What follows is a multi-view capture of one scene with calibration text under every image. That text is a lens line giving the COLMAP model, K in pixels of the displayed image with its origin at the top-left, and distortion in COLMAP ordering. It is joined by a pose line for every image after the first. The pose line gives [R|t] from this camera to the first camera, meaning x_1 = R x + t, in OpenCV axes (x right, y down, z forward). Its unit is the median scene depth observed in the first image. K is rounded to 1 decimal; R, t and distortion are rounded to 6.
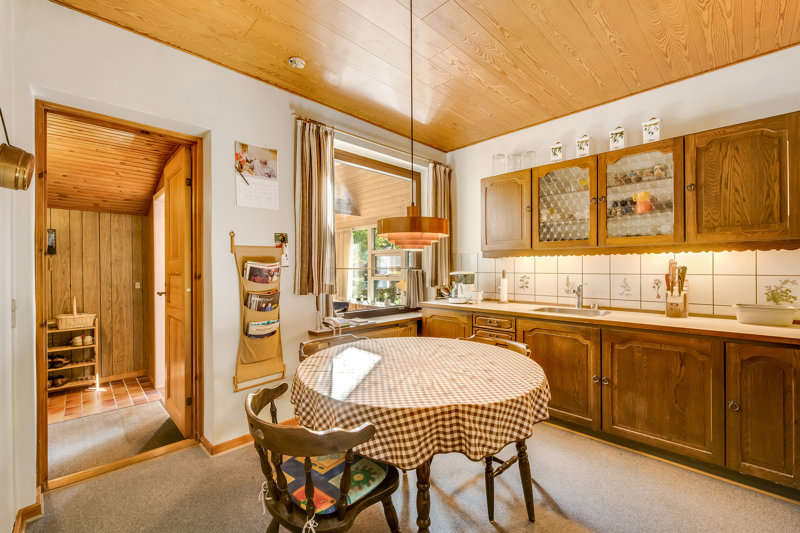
lens RADIAL K [[342.7, 0, 400.5], [0, 342.7, 267.1], [0, 0, 1]] dist [0.001385, 0.000031]
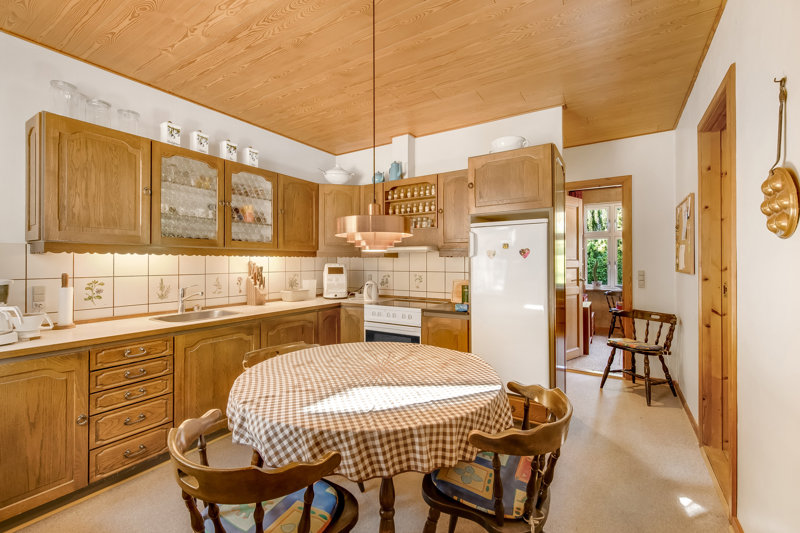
lens RADIAL K [[342.8, 0, 399.7], [0, 342.8, 263.1], [0, 0, 1]] dist [0.001015, 0.000065]
pose [[-0.228716, 0.010869, 0.973433, -0.527059], [0.008344, 0.999923, -0.009204, 0.000796], [-0.973457, 0.006017, -0.228789, 0.681147]]
